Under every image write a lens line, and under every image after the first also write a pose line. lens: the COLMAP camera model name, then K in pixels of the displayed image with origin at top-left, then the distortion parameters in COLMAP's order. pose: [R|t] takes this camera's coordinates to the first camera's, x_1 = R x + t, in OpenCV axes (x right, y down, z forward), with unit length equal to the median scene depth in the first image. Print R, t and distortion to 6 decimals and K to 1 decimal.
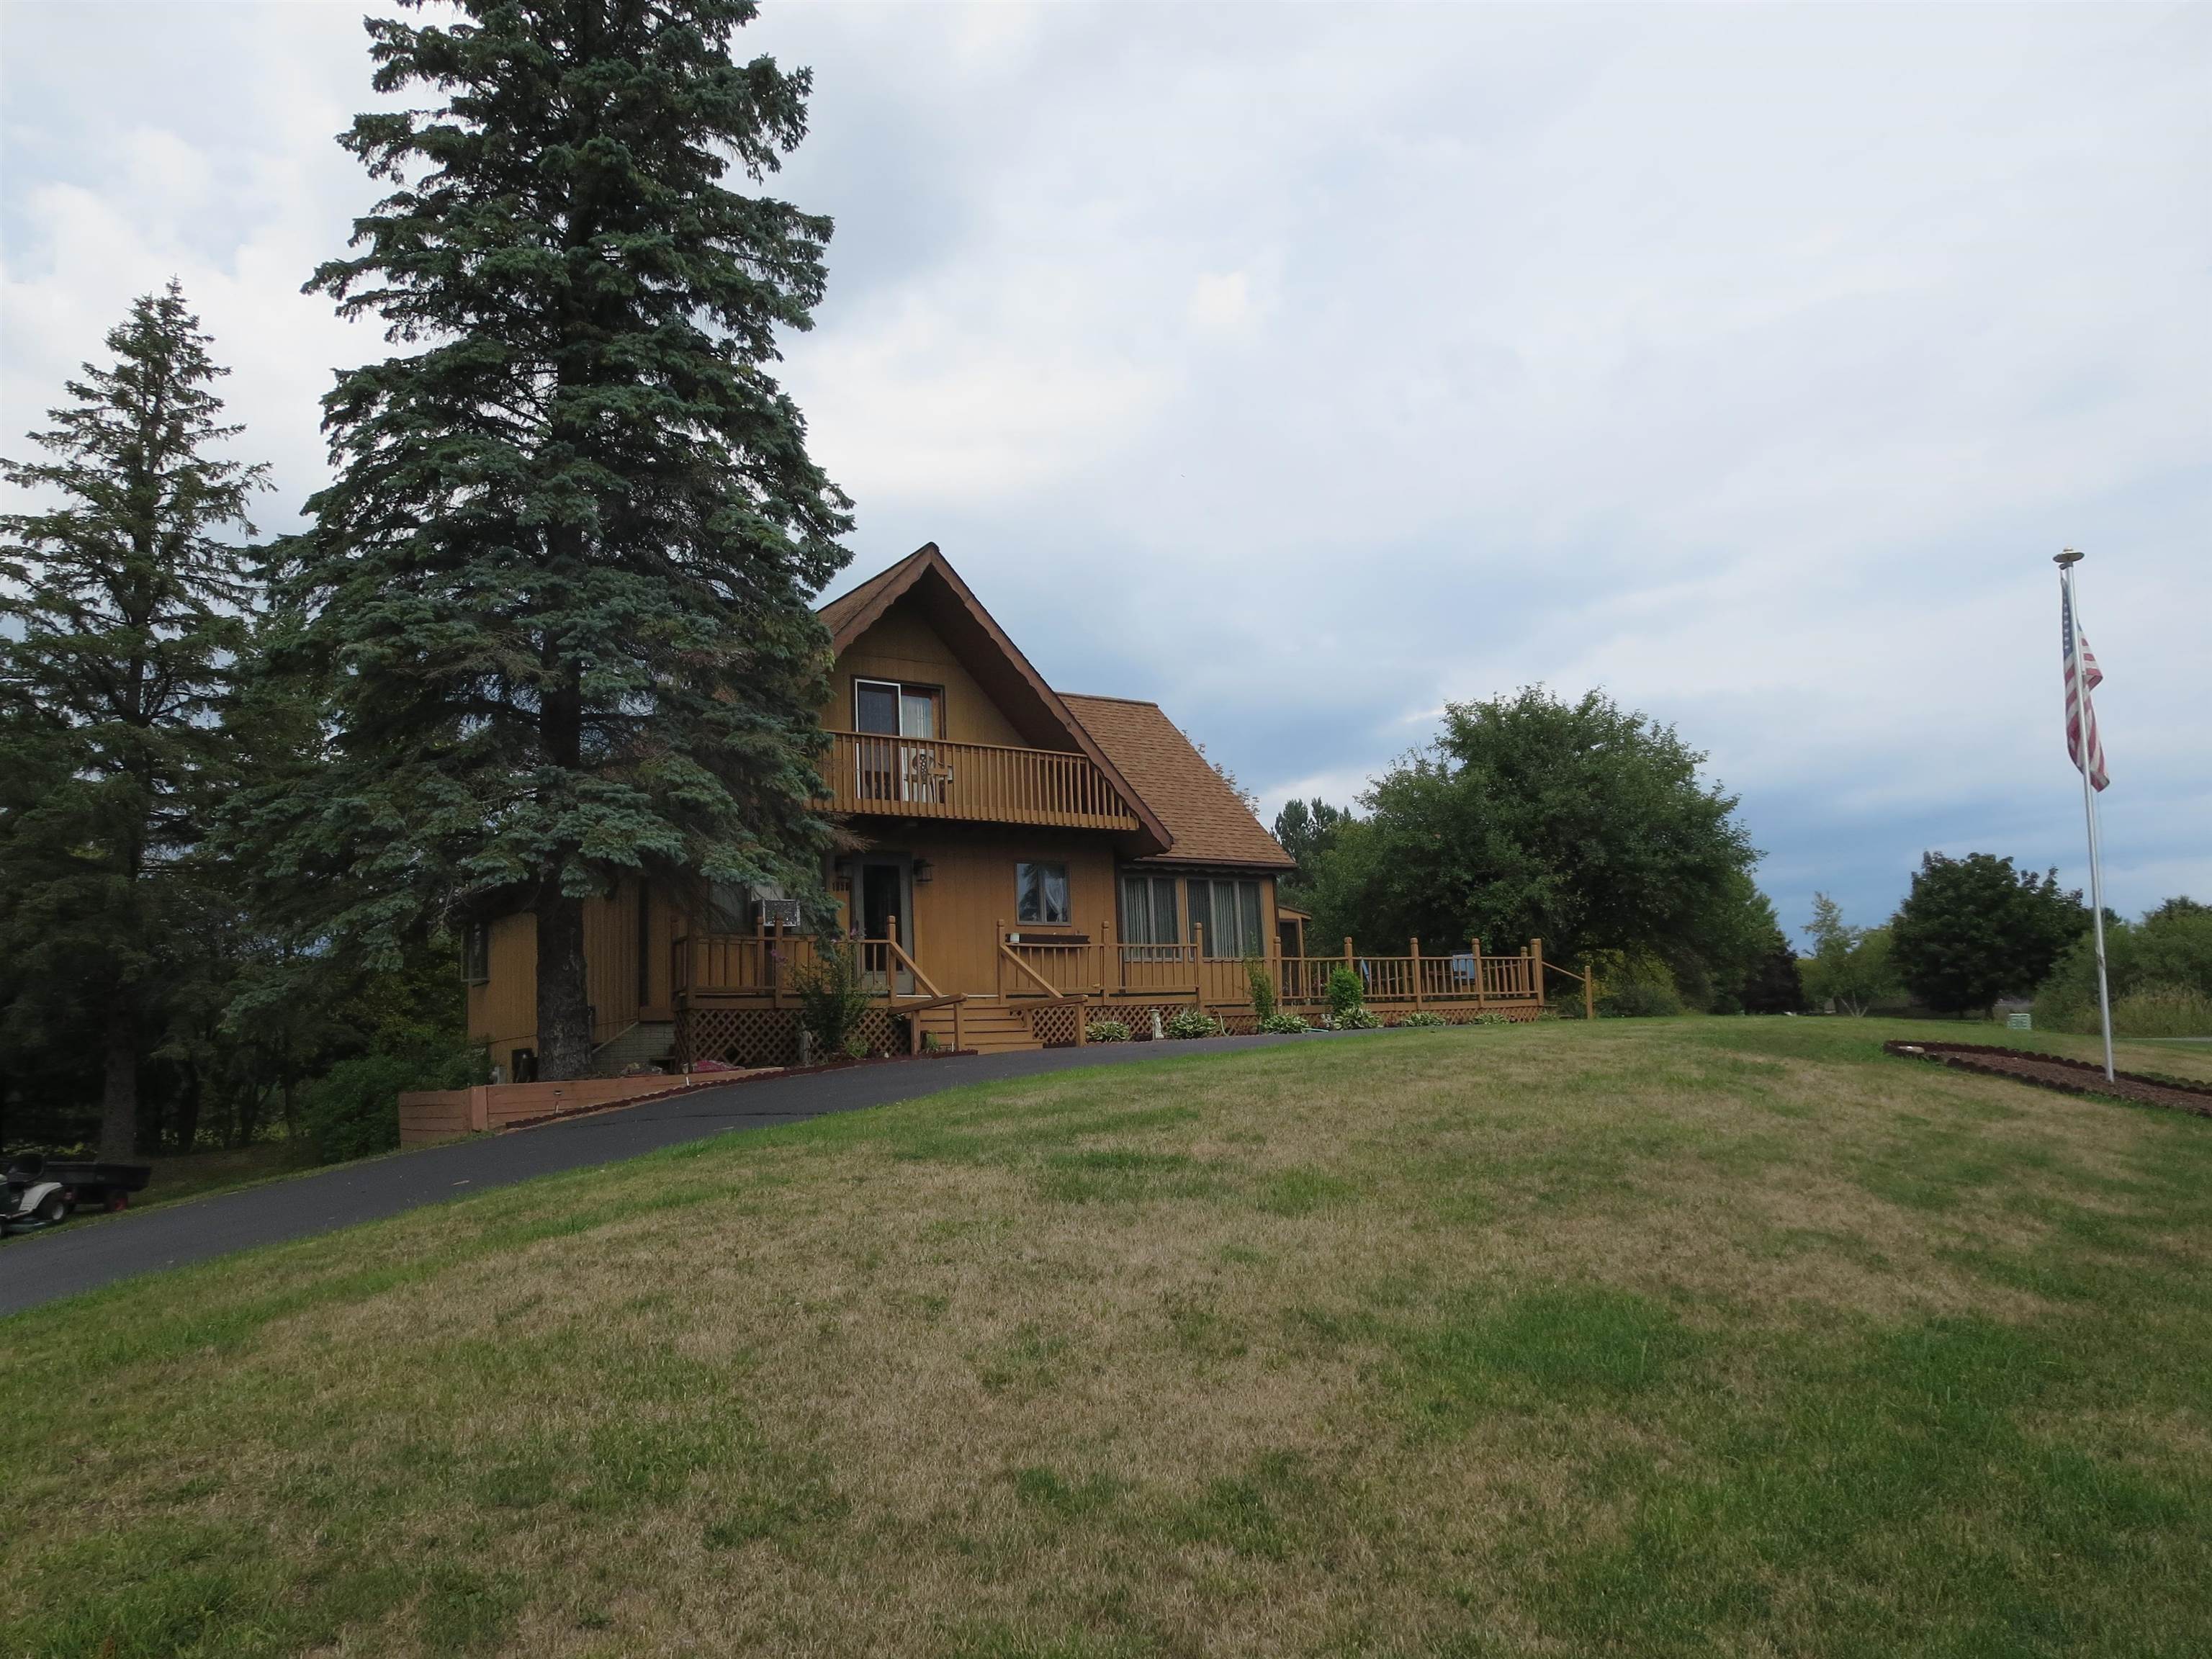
lens RADIAL K [[1525.5, 0, 1106.0], [0, 1525.5, 829.5], [0, 0, 1]] dist [-0.025785, -0.003623]
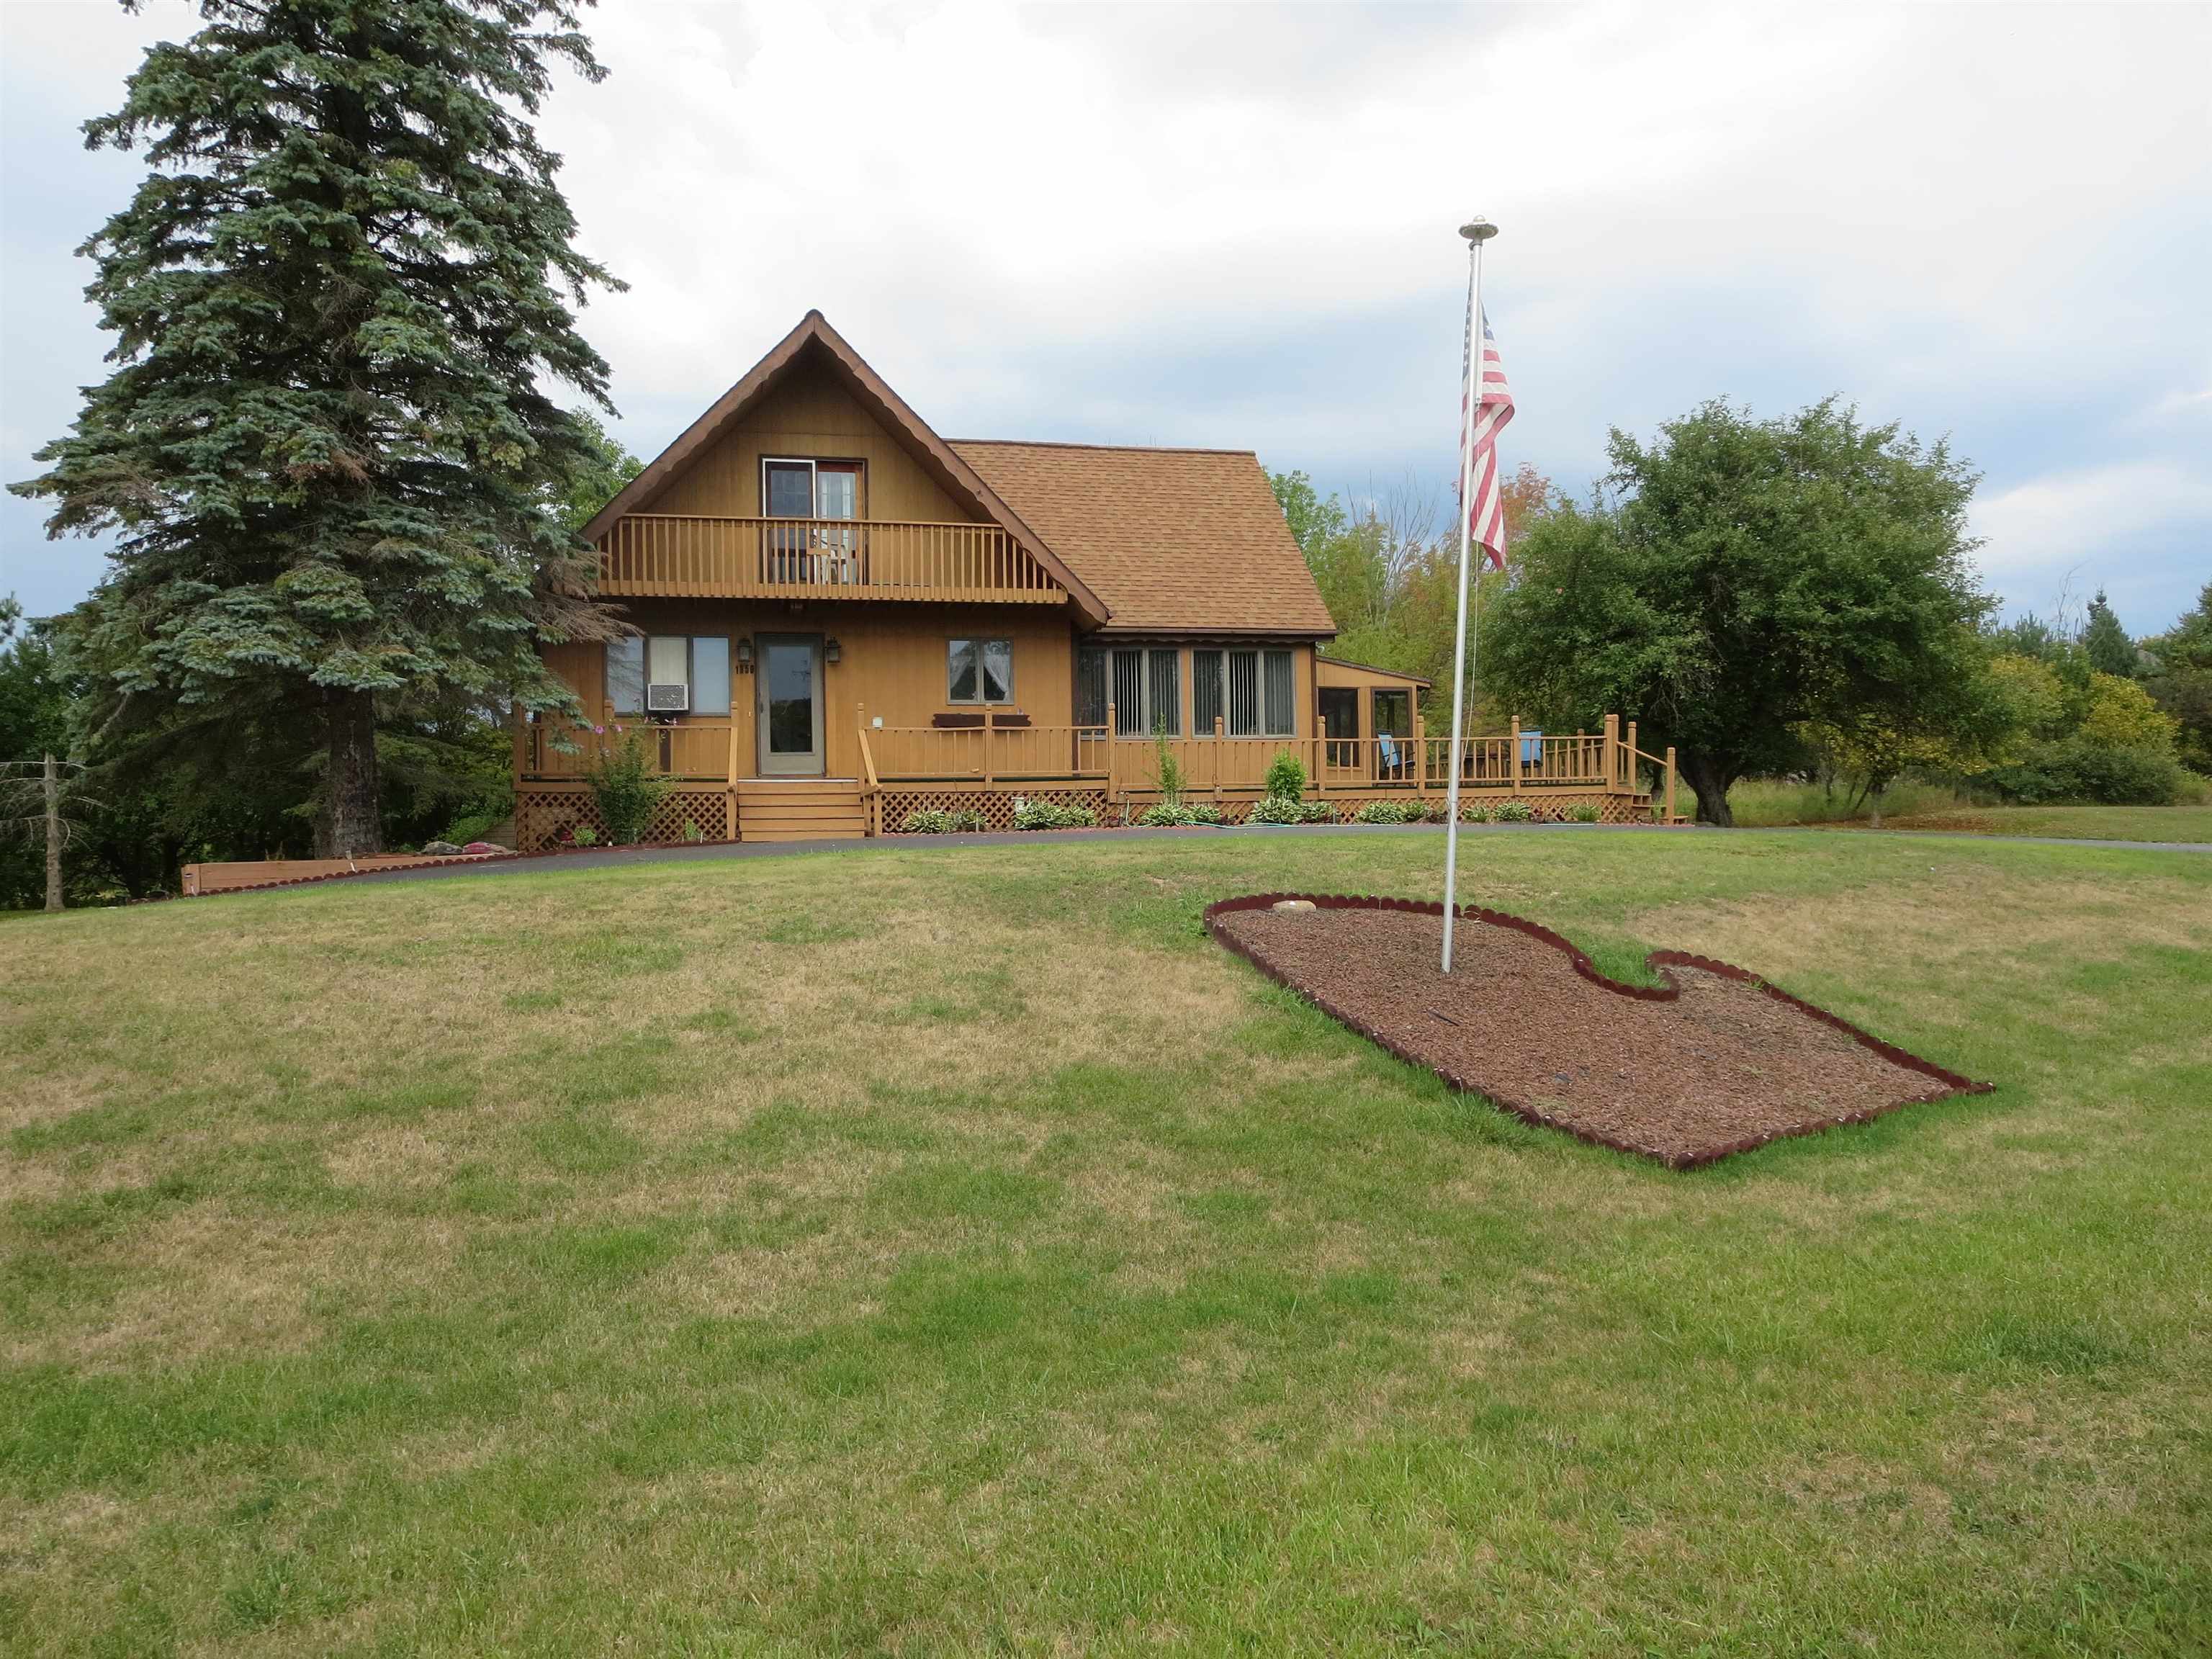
lens RADIAL K [[1515.1, 0, 1105.8], [0, 1515.1, 775.4], [0, 0, 1]] dist [-0.002387, -0.001560]
pose [[0.921959, 0.022599, -0.386626, 0.412927], [0.030715, 0.990885, 0.131163, -0.016170], [0.386066, -0.132802, 0.912862, 0.149079]]
